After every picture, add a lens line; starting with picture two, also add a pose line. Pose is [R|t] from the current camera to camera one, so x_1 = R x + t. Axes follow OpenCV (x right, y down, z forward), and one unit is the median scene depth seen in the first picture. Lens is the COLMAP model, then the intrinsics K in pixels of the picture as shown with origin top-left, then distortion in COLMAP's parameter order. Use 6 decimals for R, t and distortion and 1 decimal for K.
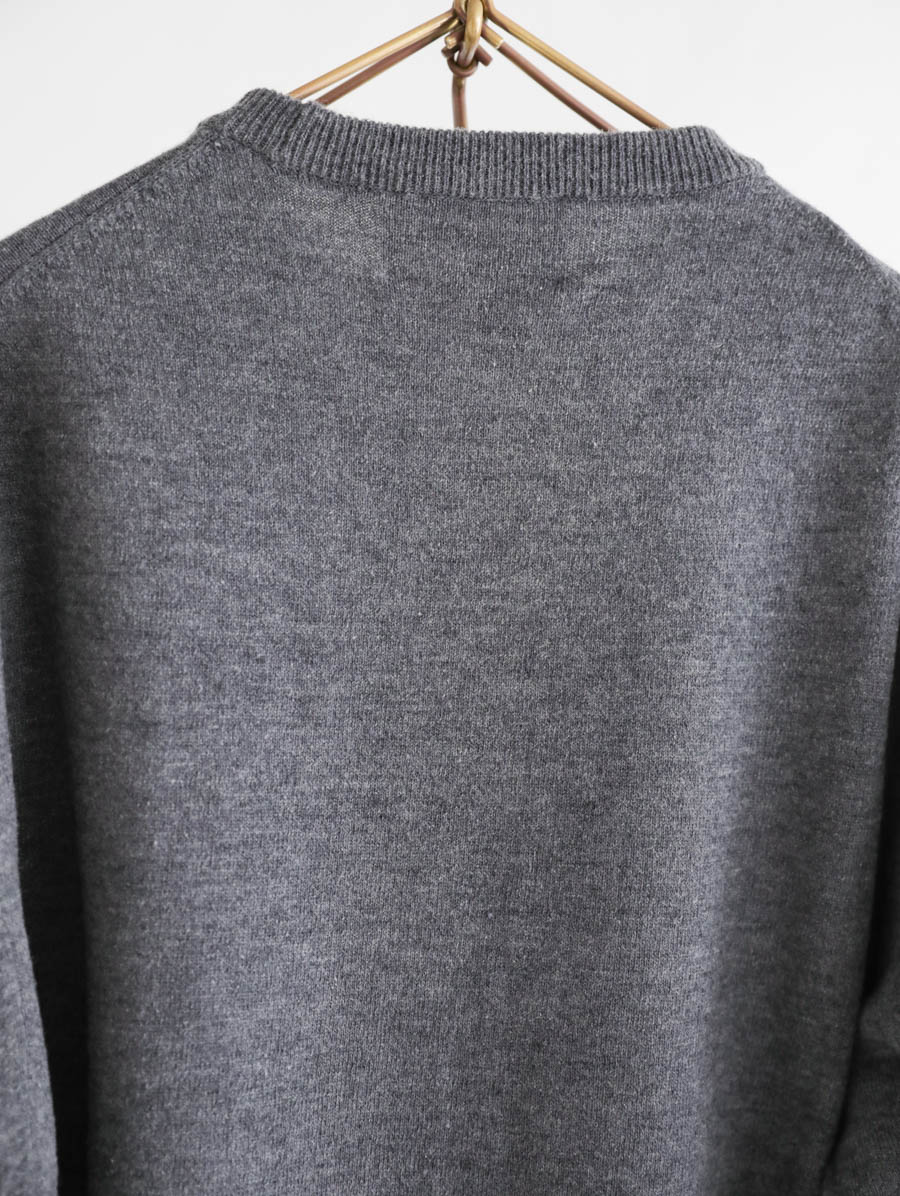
lens RADIAL K [[1642.7, 0, 450.7], [0, 1642.7, 596.1], [0, 0, 1]] dist [-0.025696, 0.000000]
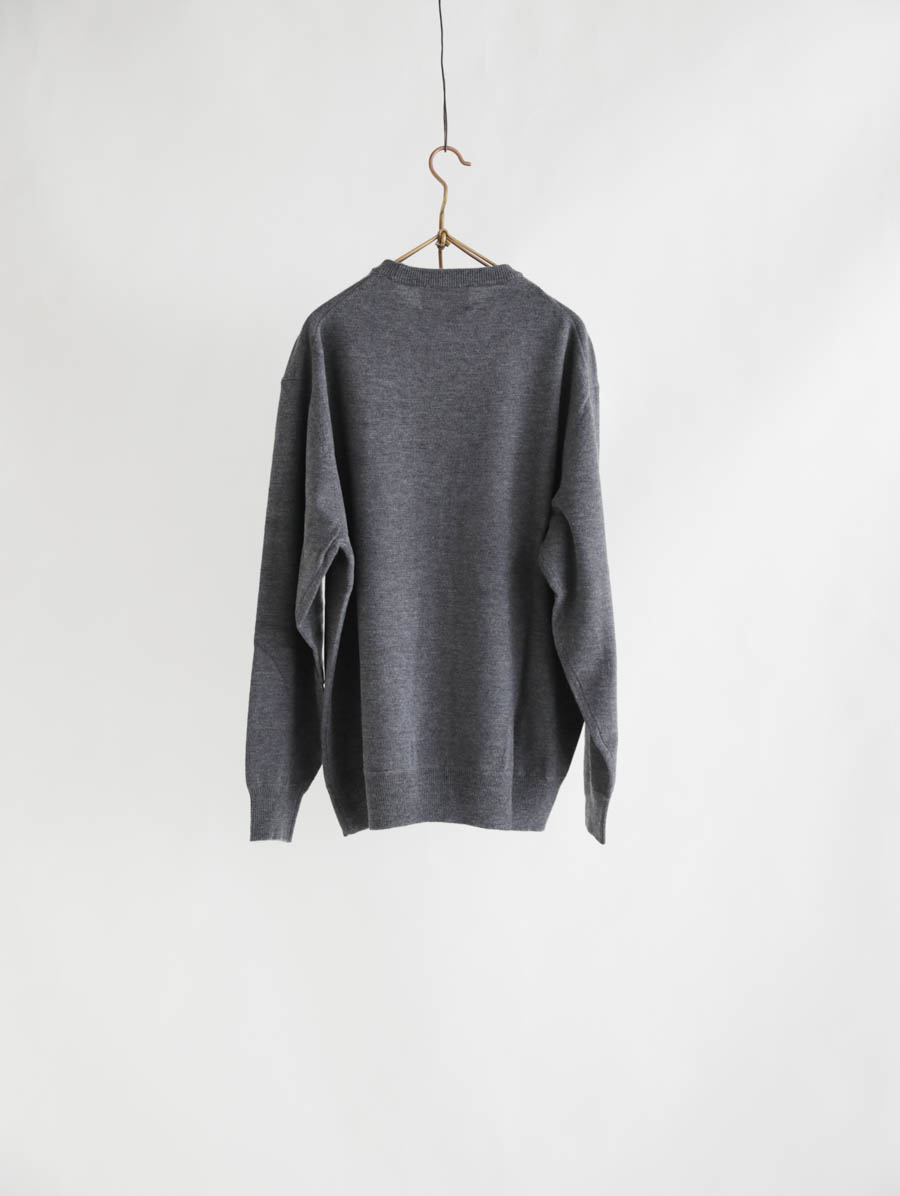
lens RADIAL K [[1642.7, 0, 447.5], [0, 1642.7, 607.2], [0, 0, 1]] dist [-0.025696, 0.000000]
pose [[0.999723, -0.017909, -0.015280, 0.067217], [0.019393, 0.994463, 0.103287, 0.107598], [0.013345, -0.103554, 0.994534, -2.914756]]
